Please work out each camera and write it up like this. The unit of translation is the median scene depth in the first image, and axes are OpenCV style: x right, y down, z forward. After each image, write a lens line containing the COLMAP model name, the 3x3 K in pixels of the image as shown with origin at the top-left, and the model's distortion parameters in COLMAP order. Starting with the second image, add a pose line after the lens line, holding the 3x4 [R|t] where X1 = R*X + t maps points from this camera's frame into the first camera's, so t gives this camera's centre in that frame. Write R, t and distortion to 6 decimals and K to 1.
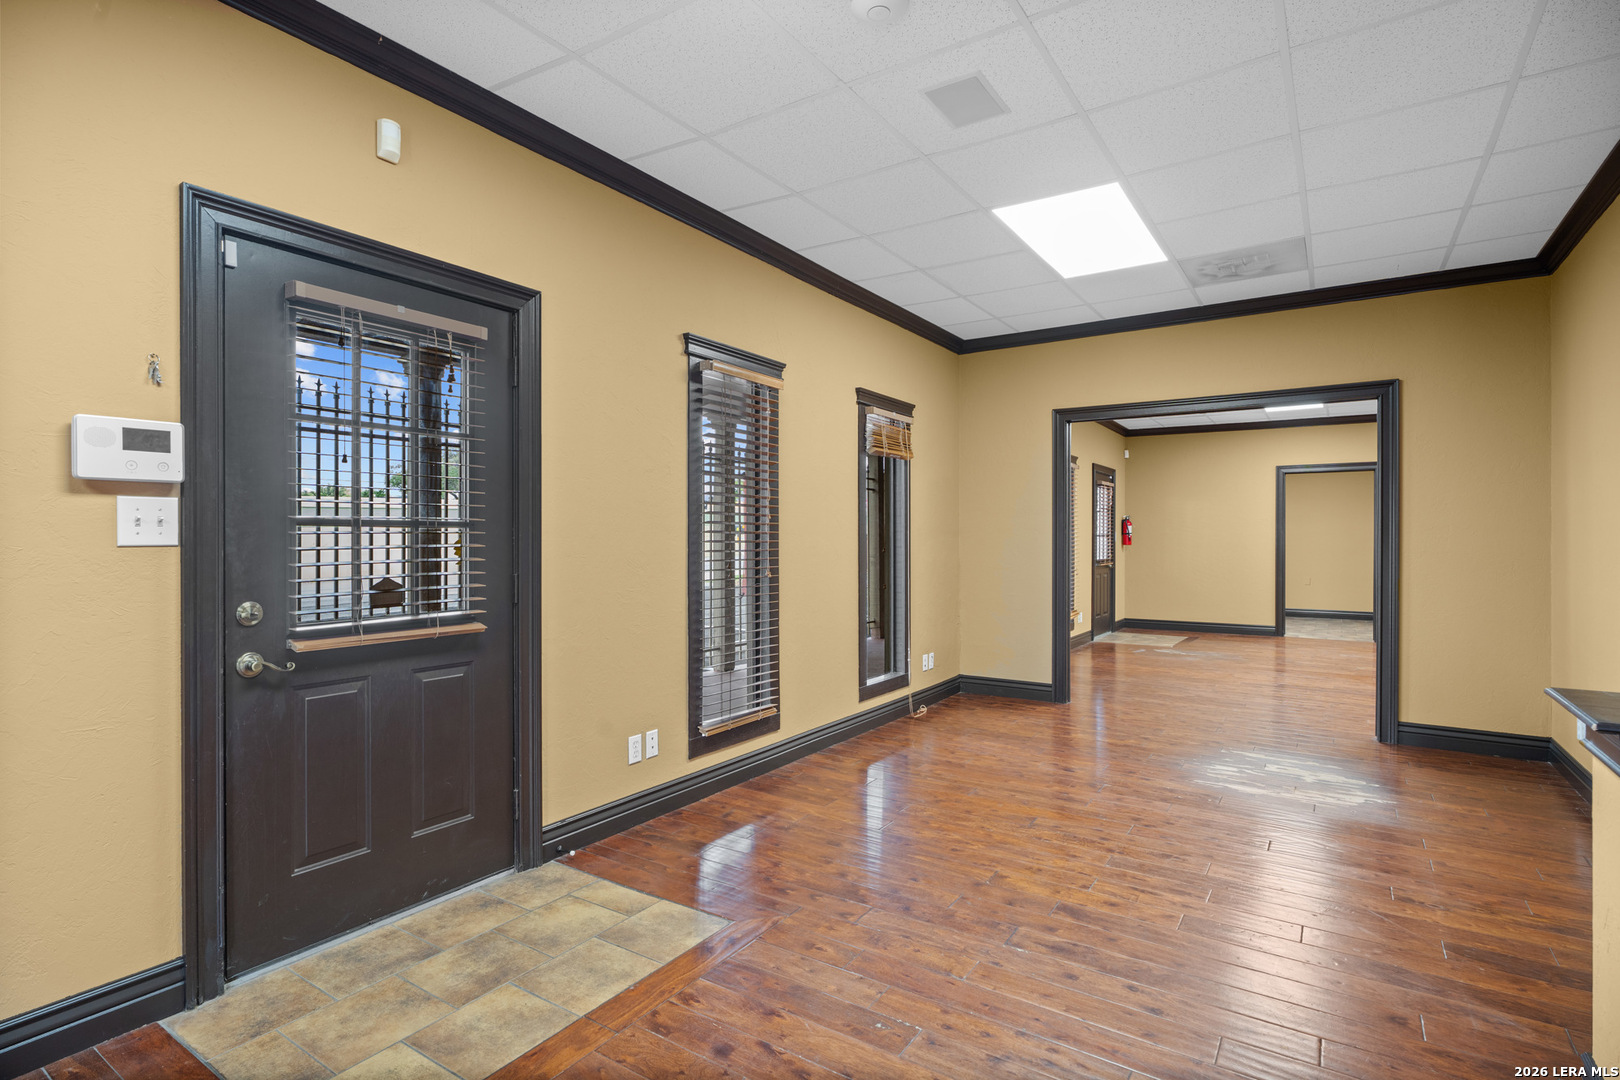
lens RADIAL K [[796.0, 0, 810.0], [0, 796.0, 540.0], [0, 0, 1]] dist [-0.005433, -0.000601]
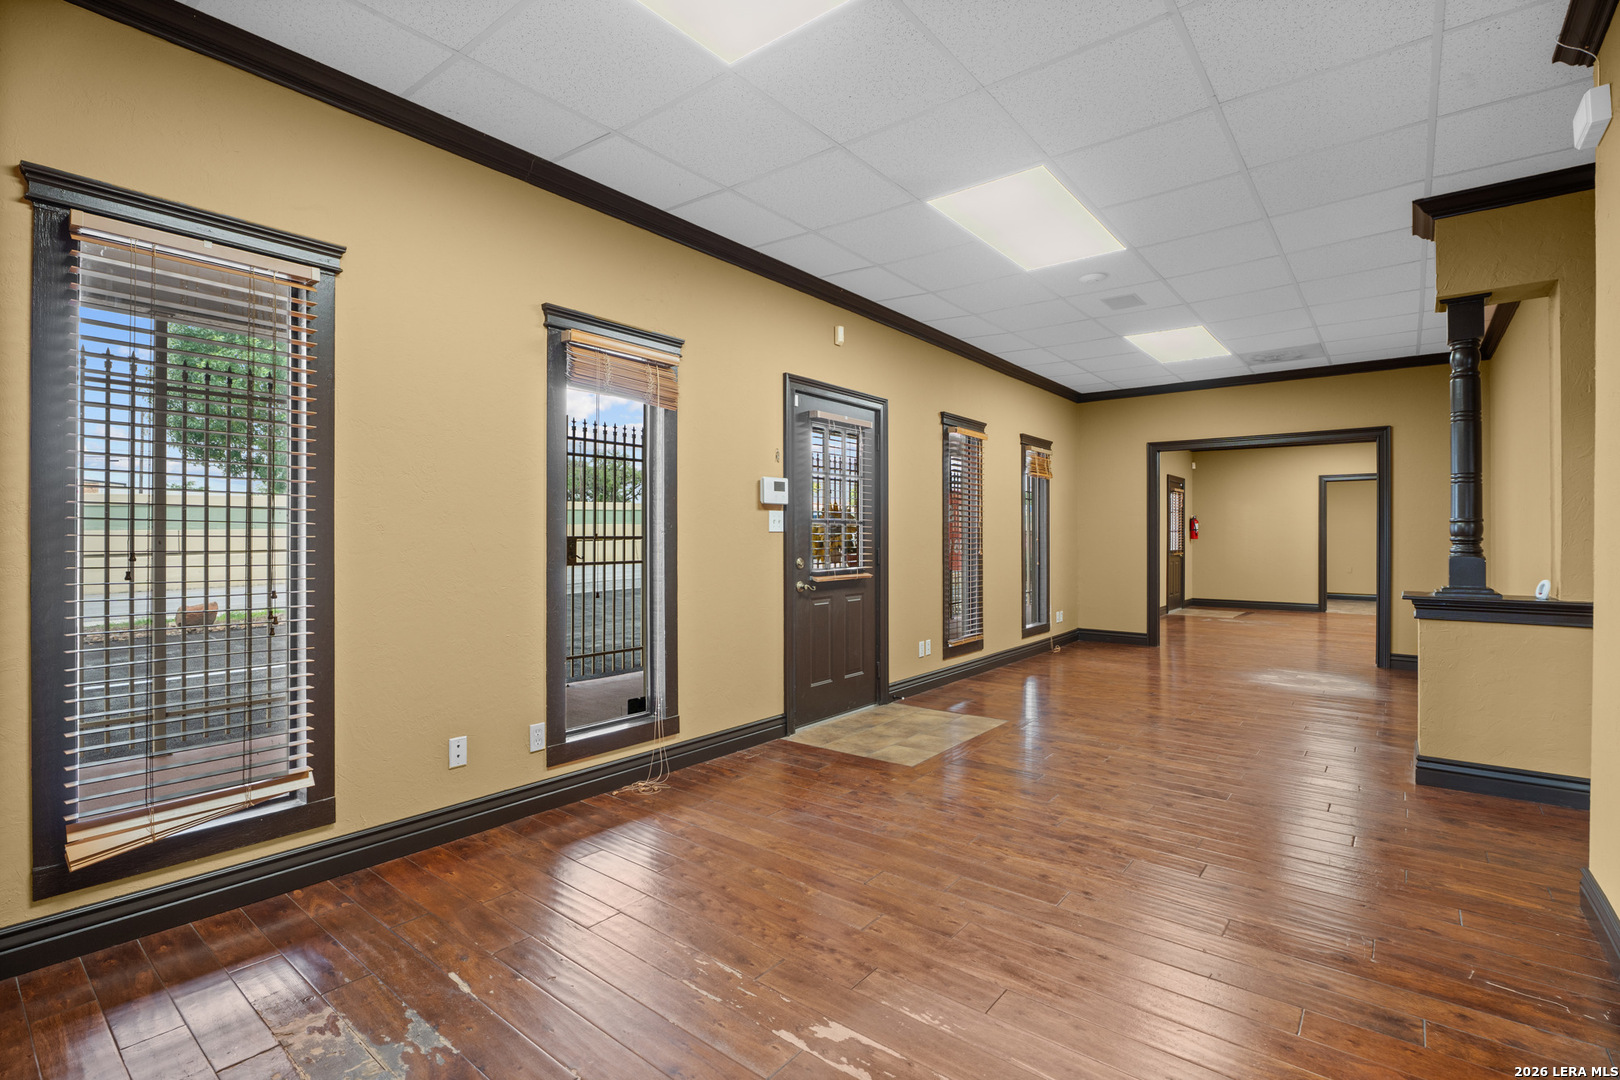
lens RADIAL K [[743.3, 0, 810.0], [0, 743.3, 540.0], [0, 0, 1]] dist [-0.011963, 0.000053]
pose [[0.996185, -0.001399, -0.087258, -0.297214], [0.001532, 0.999998, 0.001463, 0.015014], [0.087256, -0.001591, 0.996185, -0.621347]]
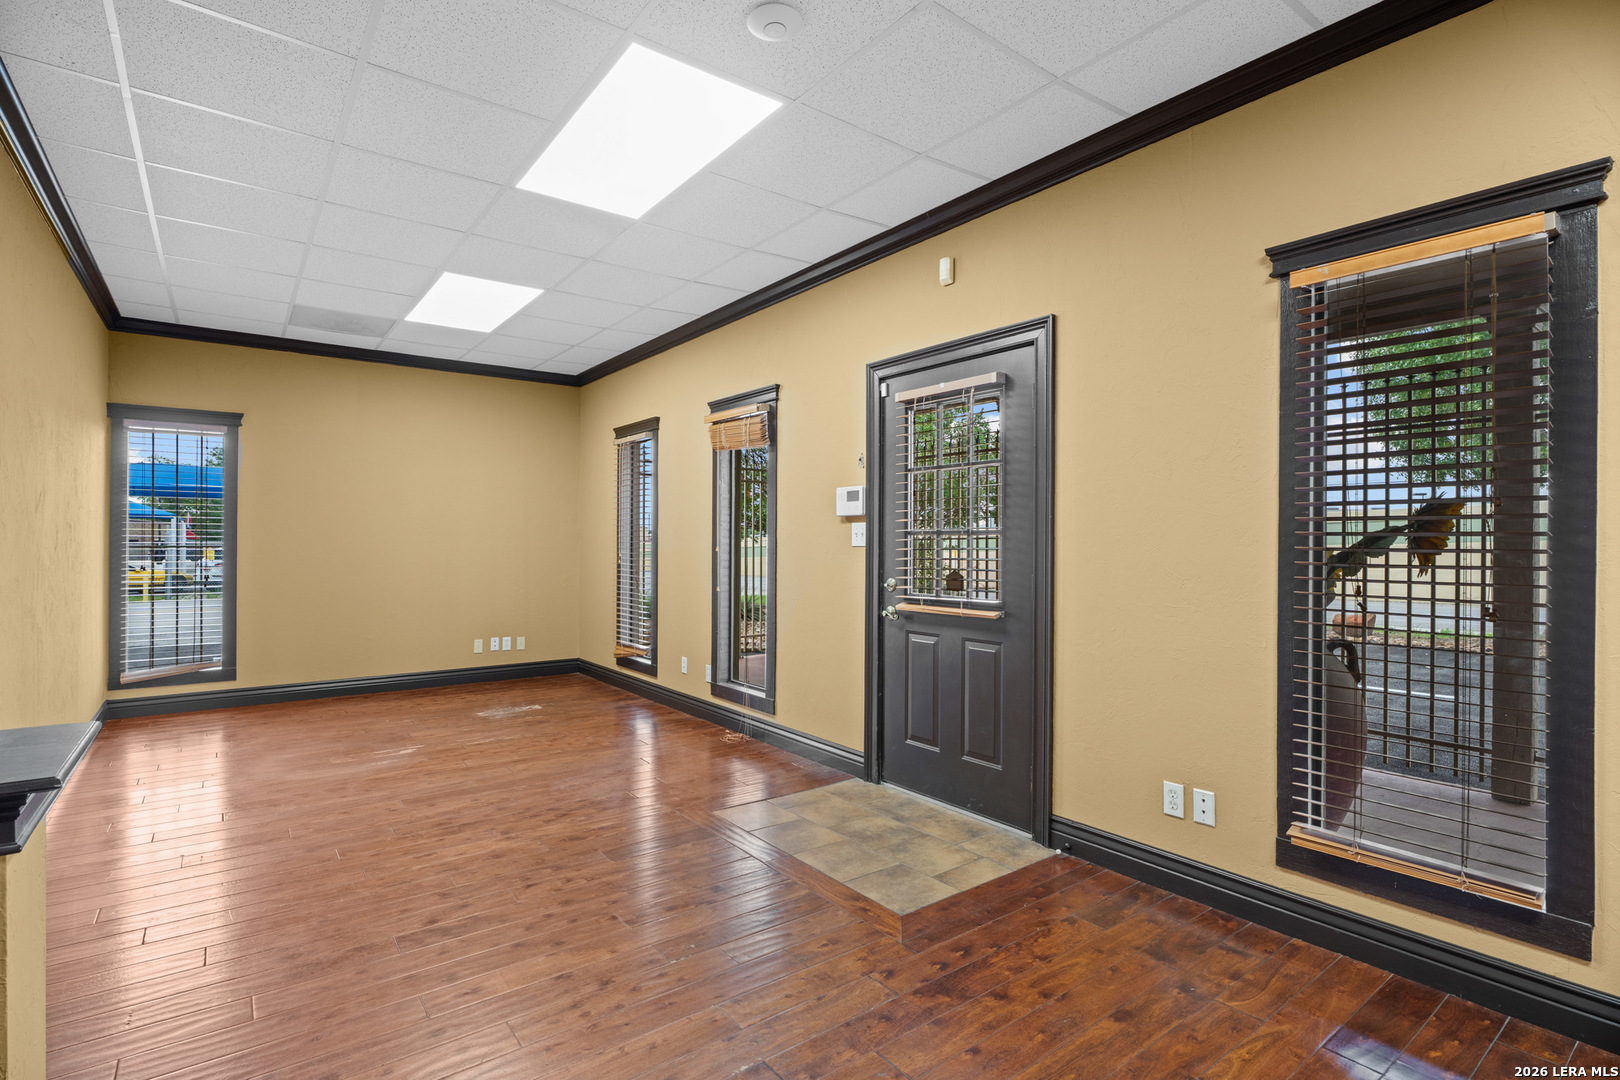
lens RADIAL K [[786.9, 0, 810.0], [0, 786.9, 540.0], [0, 0, 1]] dist [-0.010739, 0.000140]
pose [[-0.329985, -0.008131, -0.943951, 0.623213], [-0.009150, 0.999943, -0.005415, 0.001717], [0.943942, 0.006851, -0.330041, 0.842821]]
